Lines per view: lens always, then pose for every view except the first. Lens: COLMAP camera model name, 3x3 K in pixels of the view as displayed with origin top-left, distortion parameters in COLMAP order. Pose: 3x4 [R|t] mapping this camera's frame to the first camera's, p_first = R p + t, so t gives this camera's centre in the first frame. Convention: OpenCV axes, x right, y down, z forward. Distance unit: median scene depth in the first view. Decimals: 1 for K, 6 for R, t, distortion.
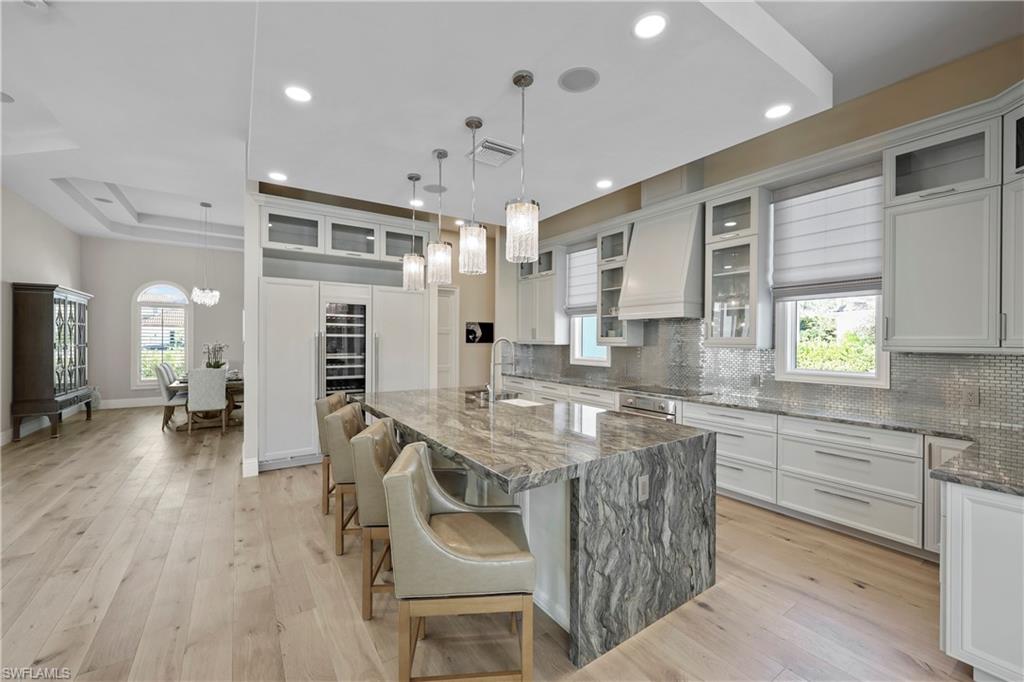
lens RADIAL K [[411.1, 0, 513.4], [0, 411.1, 341.6], [0, 0, 1]] dist [0.001513, -0.000454]
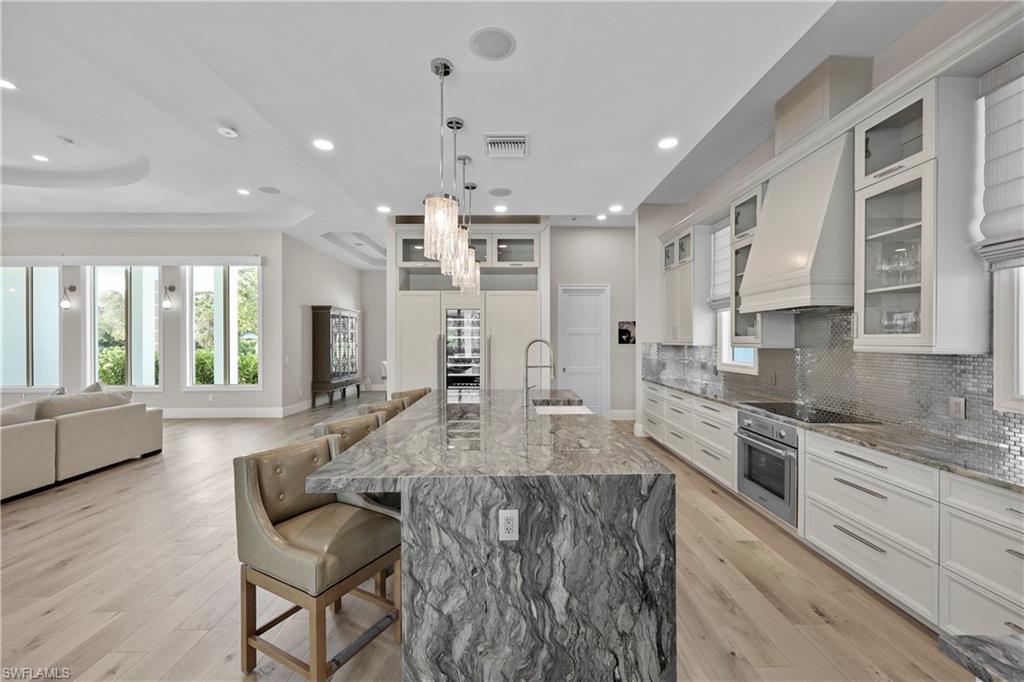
lens RADIAL K [[411.1, 0, 512.7], [0, 411.1, 341.4], [0, 0, 1]] dist [0.001513, -0.000454]
pose [[0.835892, -0.004957, -0.548872, 0.664009], [0.003803, 0.999988, -0.003241, -0.000712], [0.548881, 0.000622, 0.835900, 0.286579]]
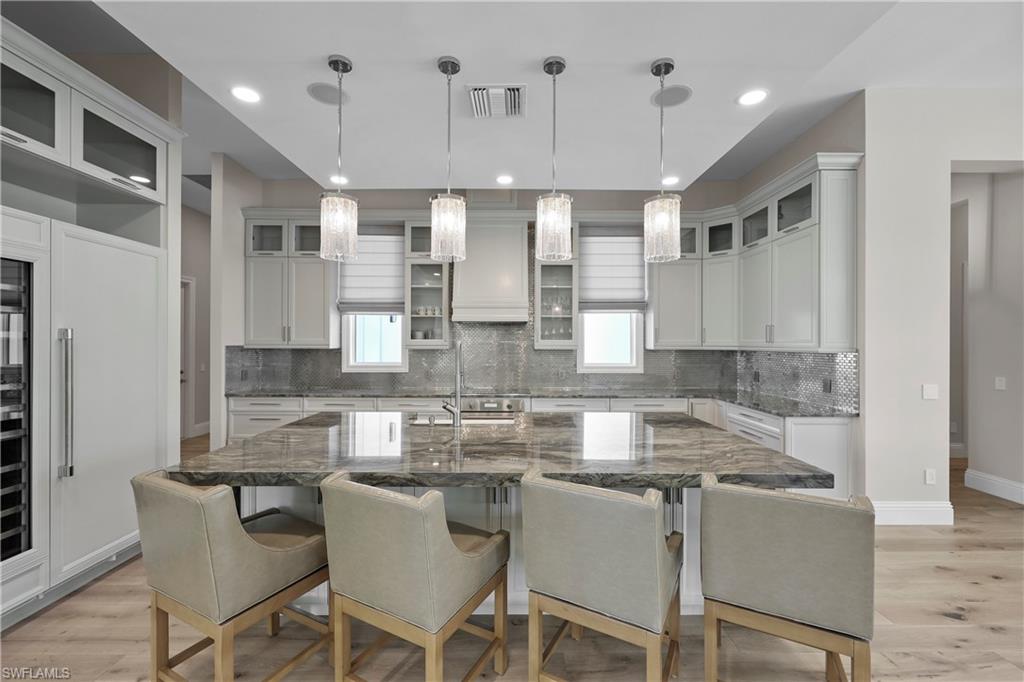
lens RADIAL K [[411.1, 0, 516.0], [0, 411.1, 341.6], [0, 0, 1]] dist [0.001513, -0.000454]
pose [[0.553018, -0.004066, 0.833159, -0.921770], [0.003969, 0.999990, 0.002245, -0.015566], [-0.833160, 0.002066, 0.553028, 0.742724]]
